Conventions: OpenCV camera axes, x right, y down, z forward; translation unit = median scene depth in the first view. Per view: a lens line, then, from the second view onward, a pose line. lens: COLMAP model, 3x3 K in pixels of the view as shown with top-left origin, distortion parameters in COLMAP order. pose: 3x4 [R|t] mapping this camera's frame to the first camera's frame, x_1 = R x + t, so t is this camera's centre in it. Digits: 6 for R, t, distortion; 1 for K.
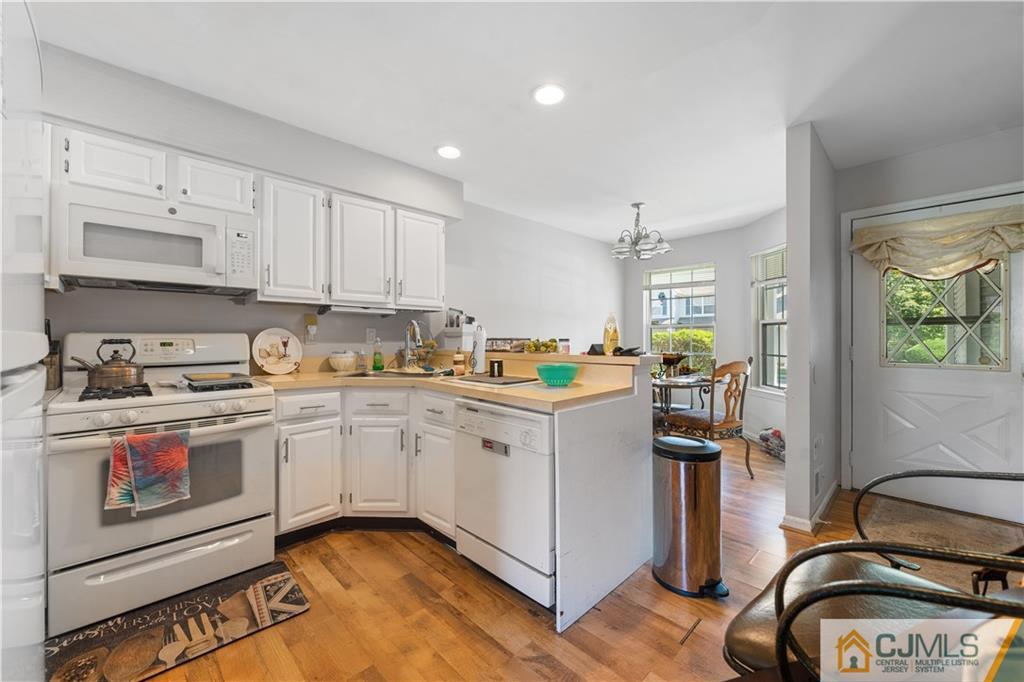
lens RADIAL K [[403.4, 0, 512.4], [0, 403.4, 340.8], [0, 0, 1]] dist [-0.001358, -0.000062]
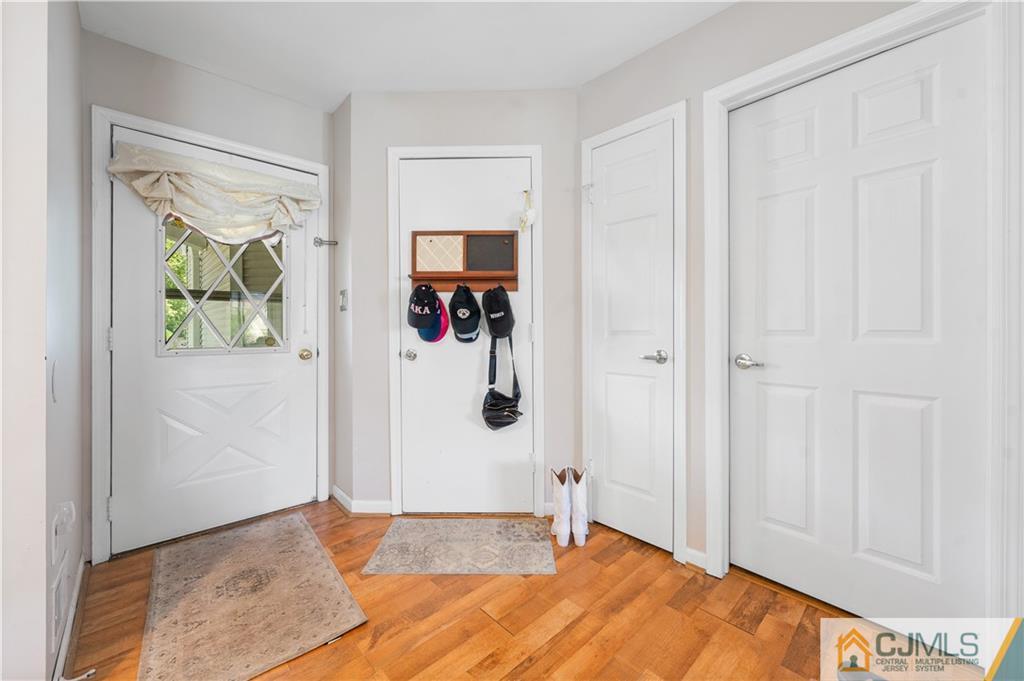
lens RADIAL K [[403.1, 0, 518.0], [0, 403.1, 326.4], [0, 0, 1]] dist [-0.002412, 0.000092]
pose [[0.012499, -0.002498, 0.999919, 0.256678], [-0.000005, 0.999997, 0.002498, 0.010865], [-0.999922, -0.000036, 0.012499, 0.406741]]
